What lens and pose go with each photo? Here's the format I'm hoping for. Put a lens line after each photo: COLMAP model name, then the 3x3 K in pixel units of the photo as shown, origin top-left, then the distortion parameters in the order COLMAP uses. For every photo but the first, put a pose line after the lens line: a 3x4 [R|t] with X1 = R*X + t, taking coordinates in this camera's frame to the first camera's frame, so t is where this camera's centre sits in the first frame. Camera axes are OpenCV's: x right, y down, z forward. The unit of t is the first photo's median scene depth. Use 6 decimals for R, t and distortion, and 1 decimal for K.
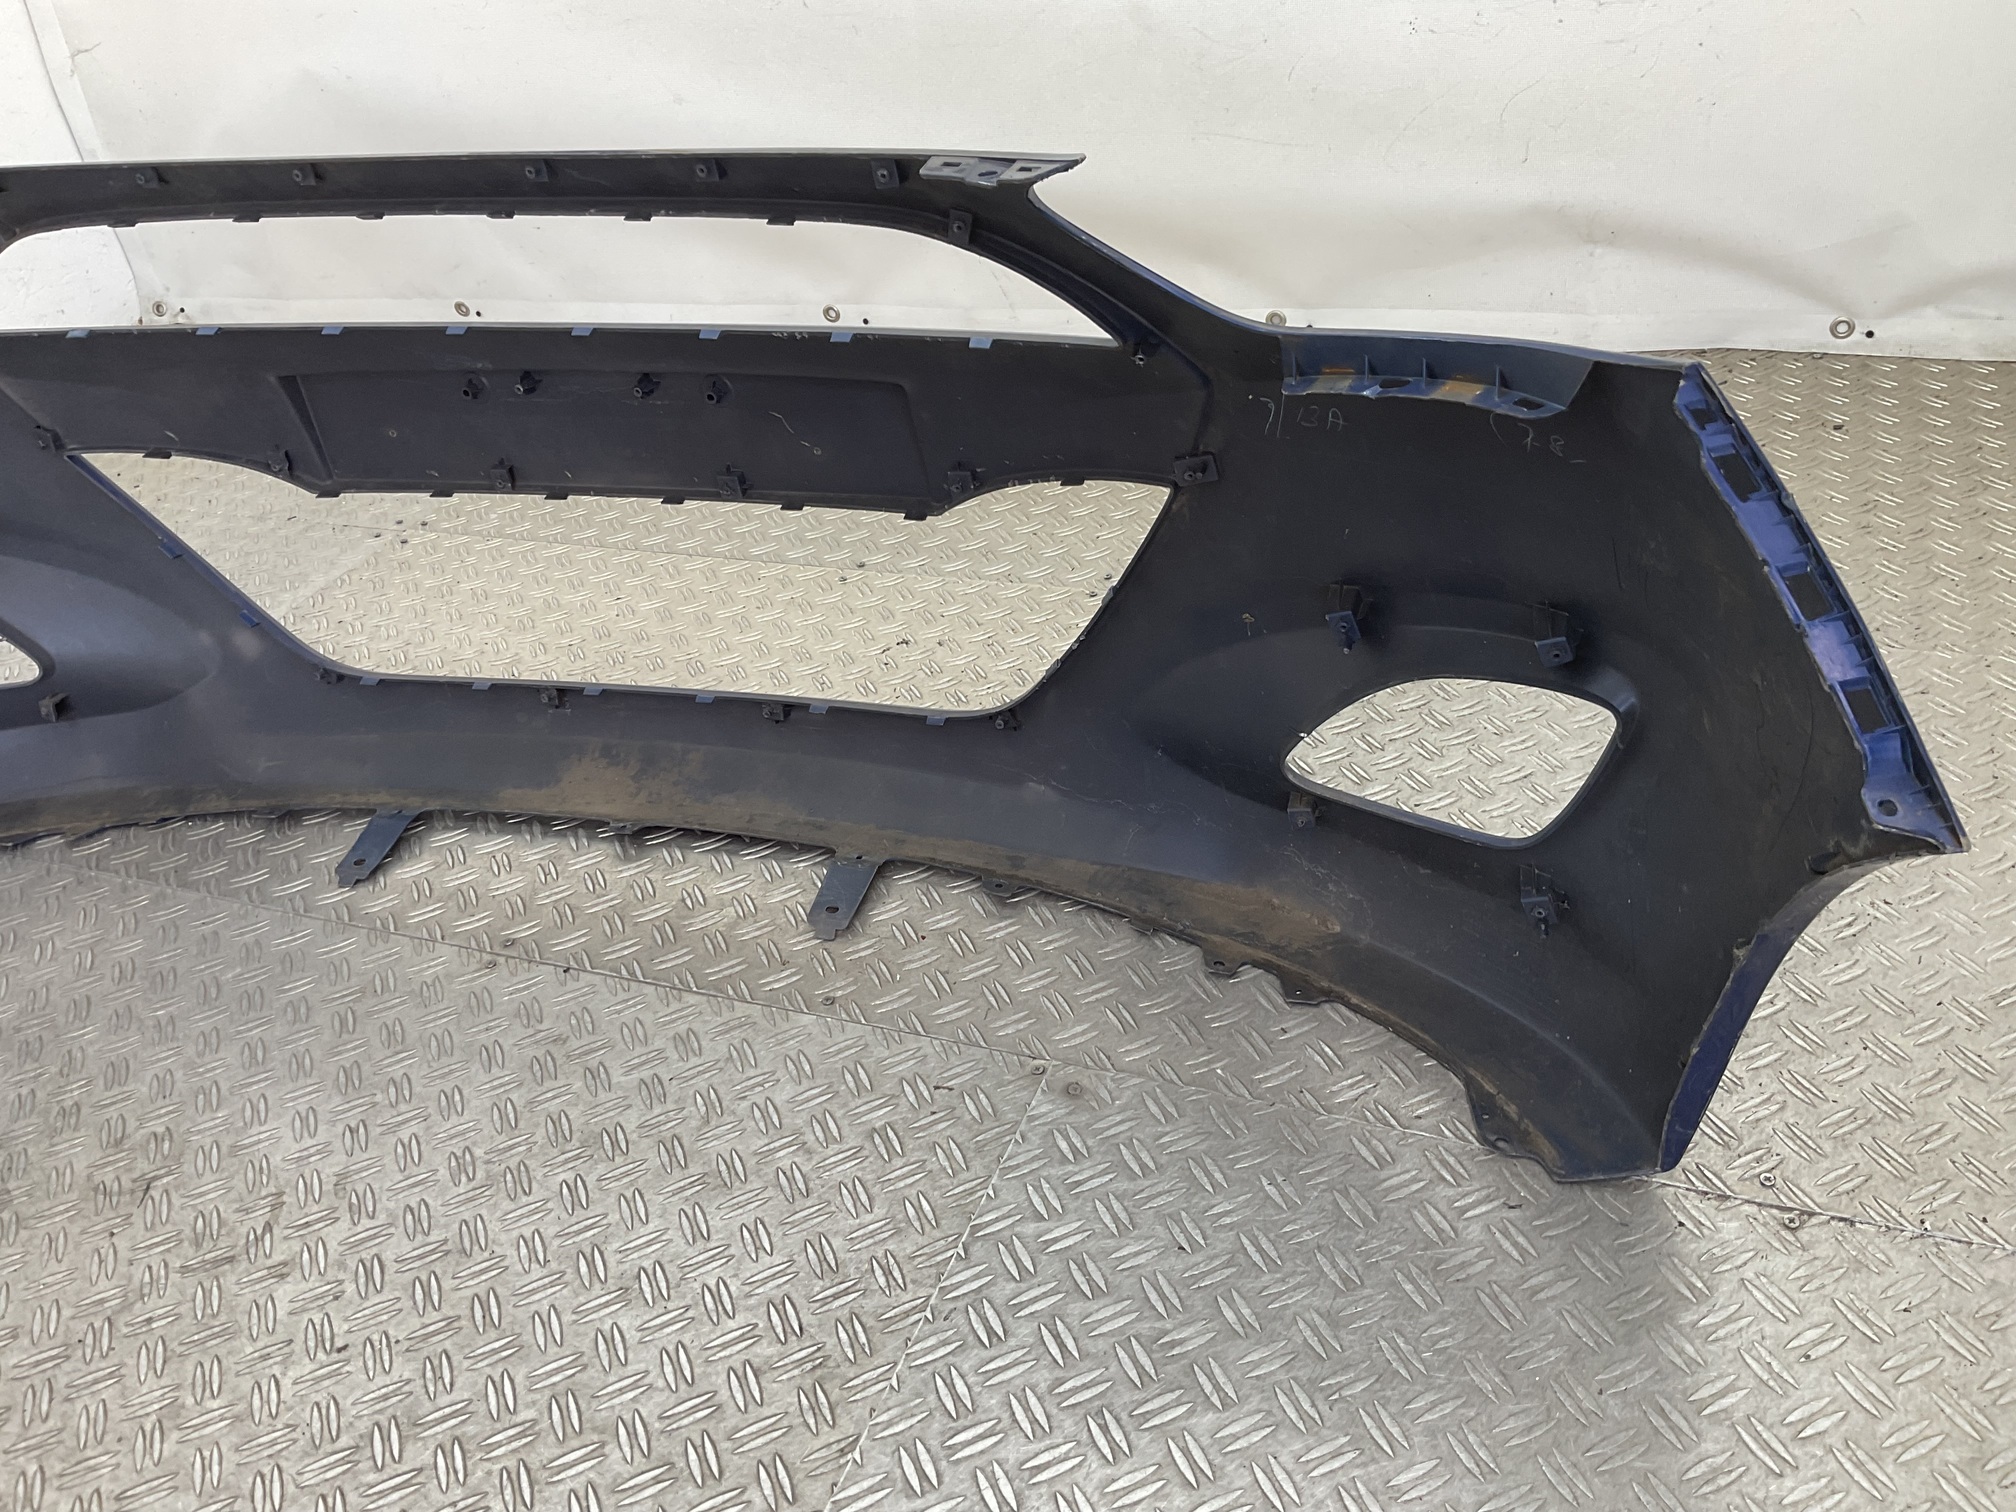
lens RADIAL K [[1662.5, 0, 1001.1], [0, 1662.5, 756.6], [0, 0, 1]] dist [0.092704, -0.177540]
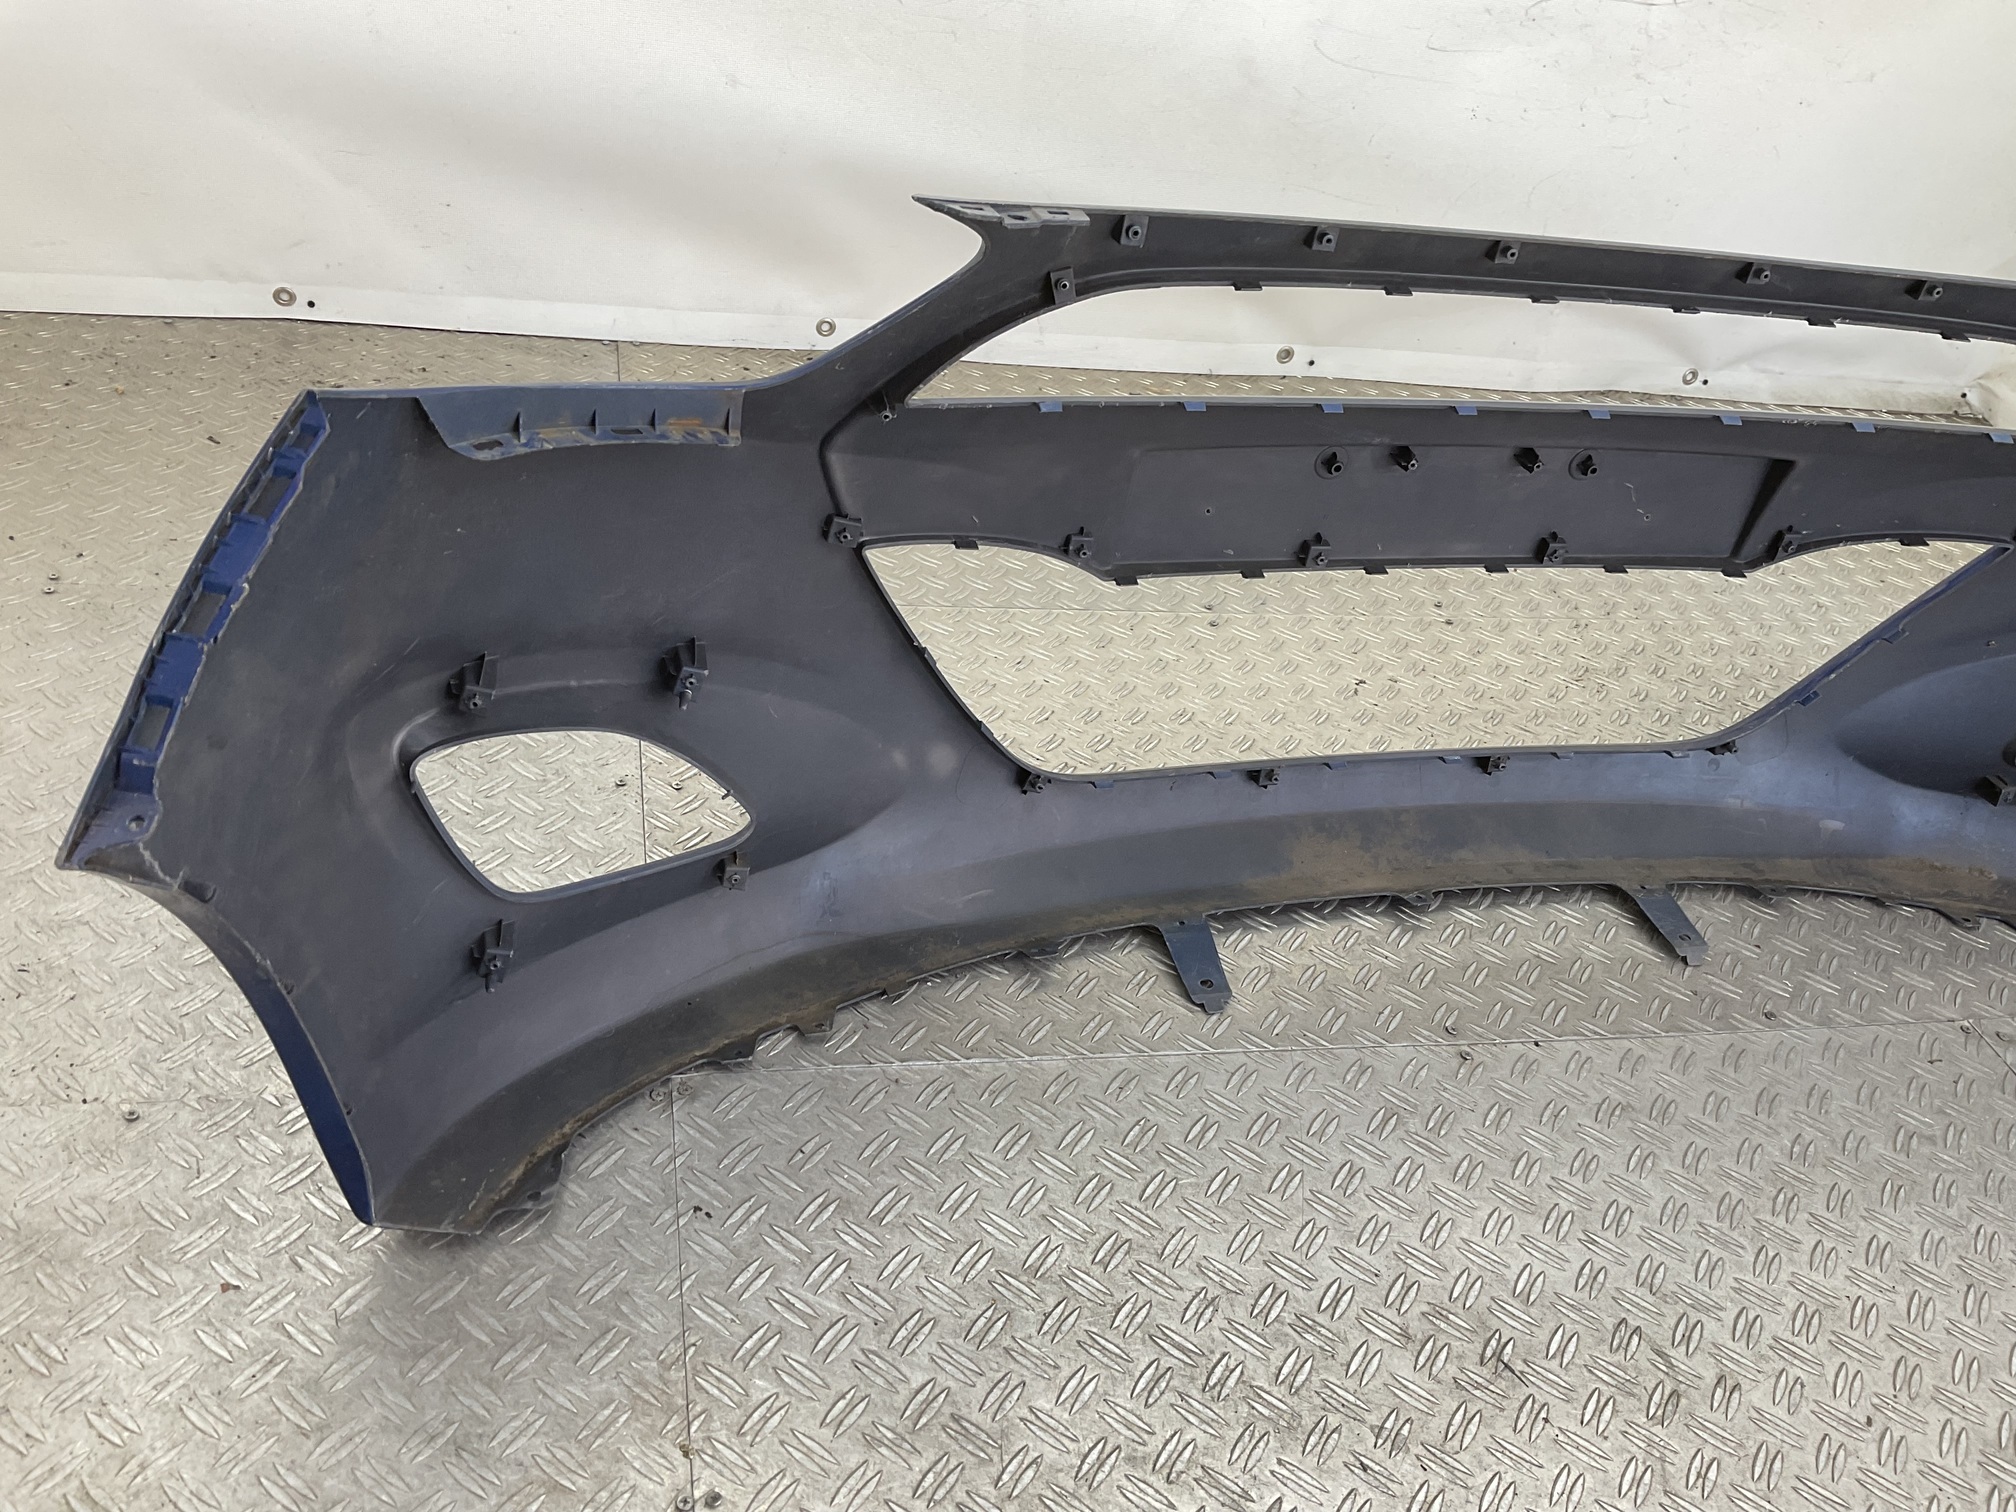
lens RADIAL K [[1662.5, 0, 1001.1], [0, 1662.5, 756.6], [0, 0, 1]] dist [0.092704, -0.177540]
pose [[0.800883, -0.119746, 0.586726, -1.026643], [0.104318, 0.992720, 0.060211, -0.130363], [-0.589665, 0.012985, 0.807544, 0.350251]]
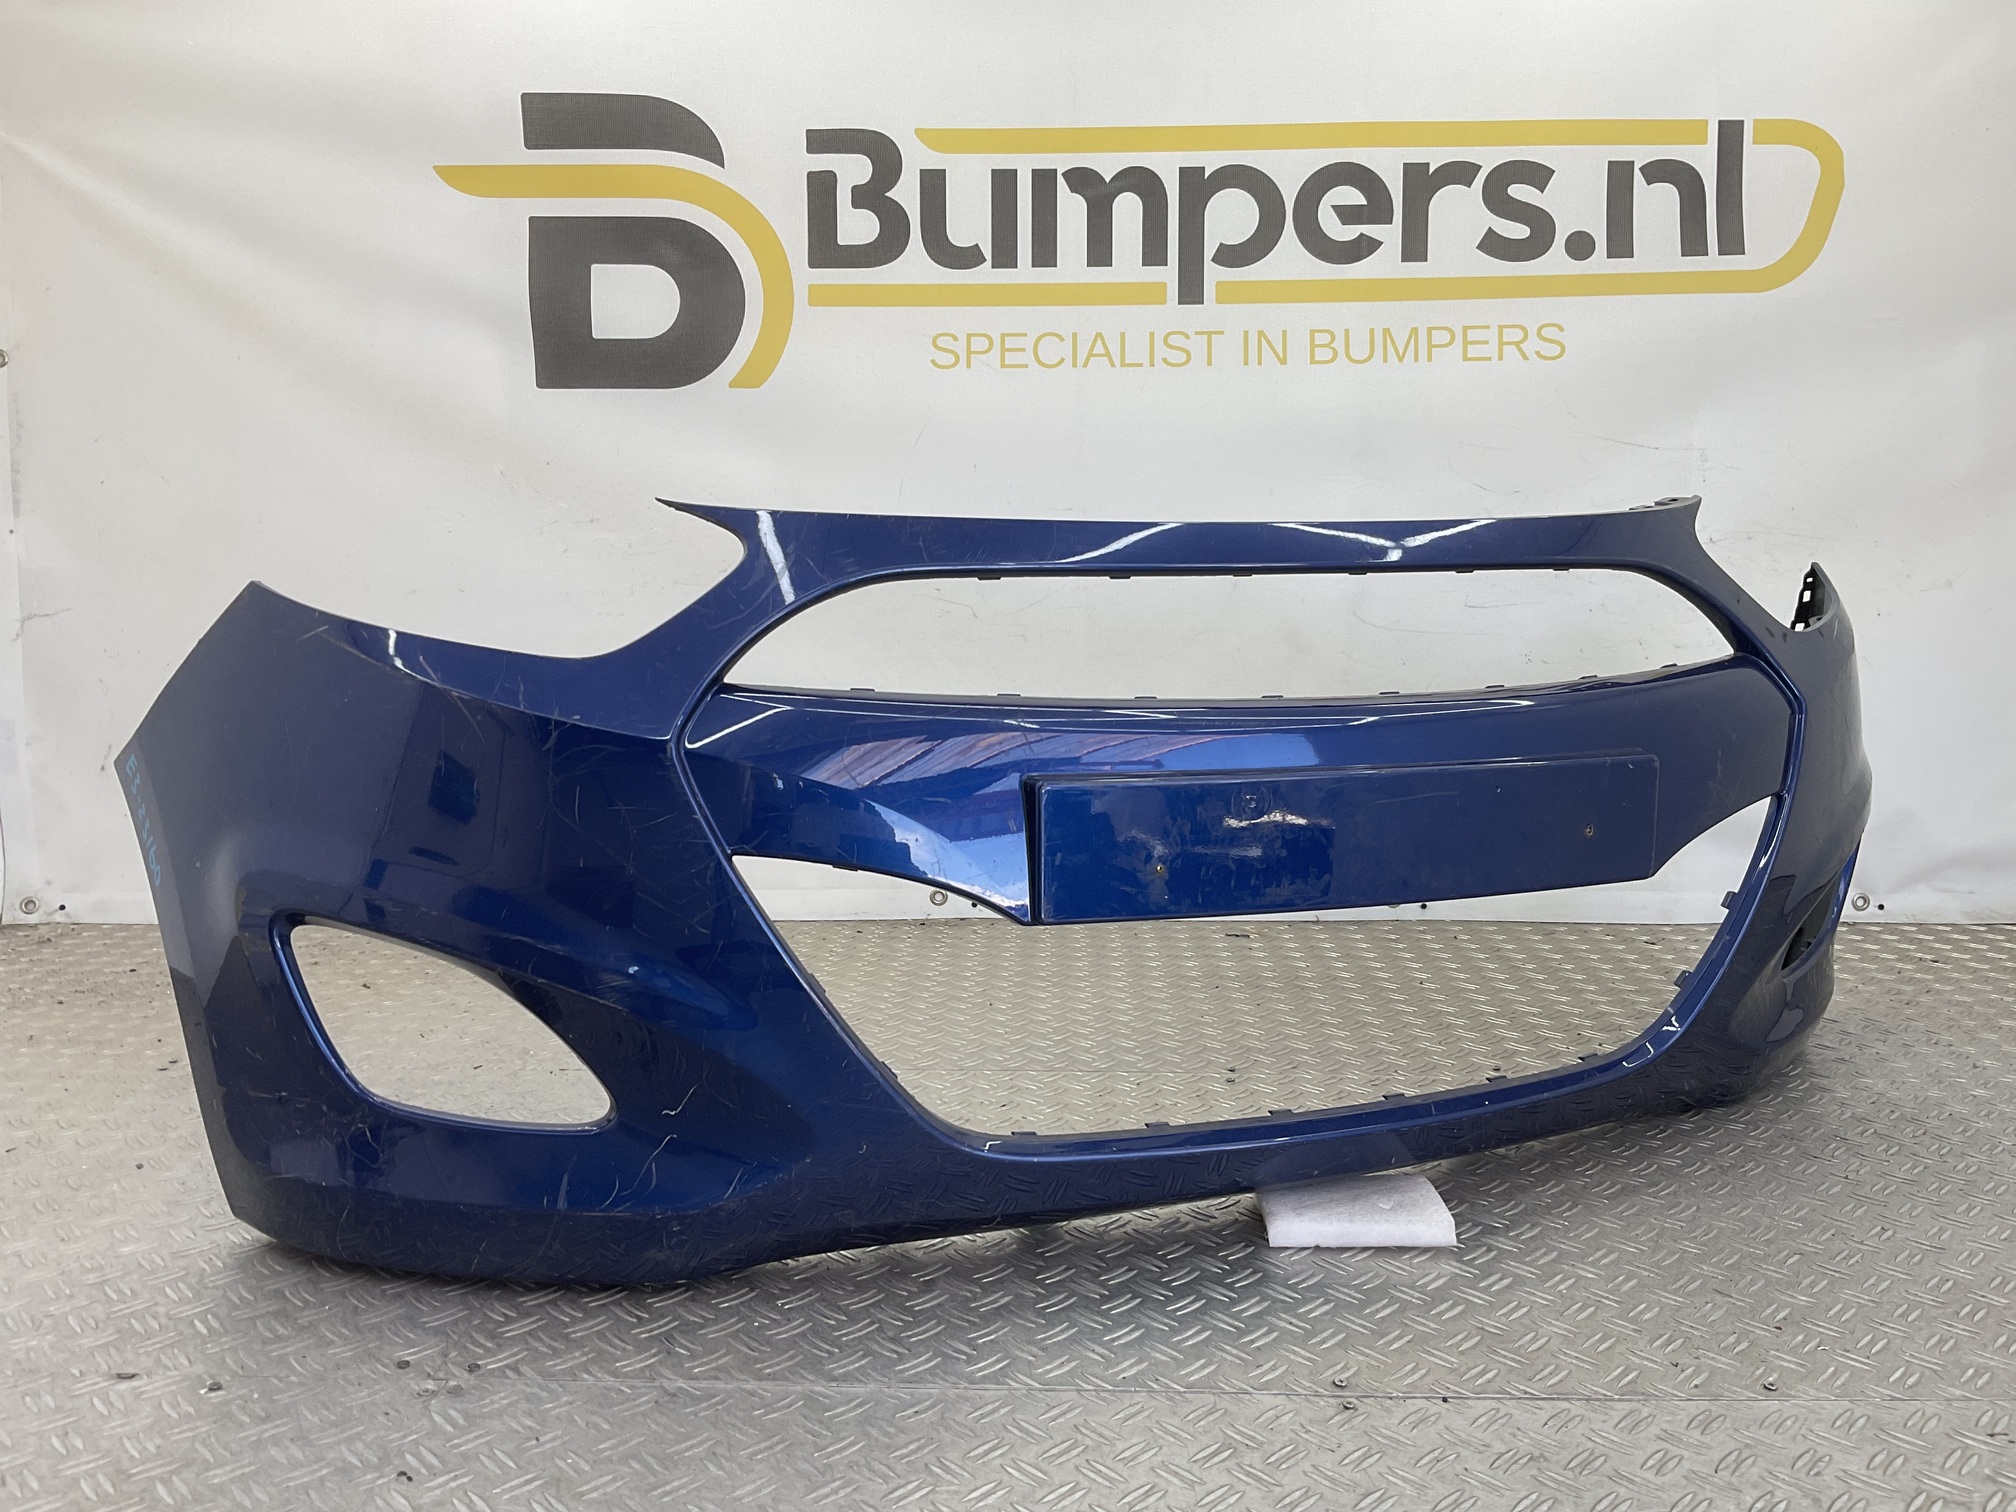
lens RADIAL K [[1658.6, 0, 1000.4], [0, 1658.6, 752.2], [0, 0, 1]] dist [0.139885, -0.305642]
pose [[0.928495, 0.072188, 0.364261, -0.760243], [0.103327, 0.891963, -0.440144, 0.176773], [-0.356681, 0.446309, 0.820724, 0.214803]]
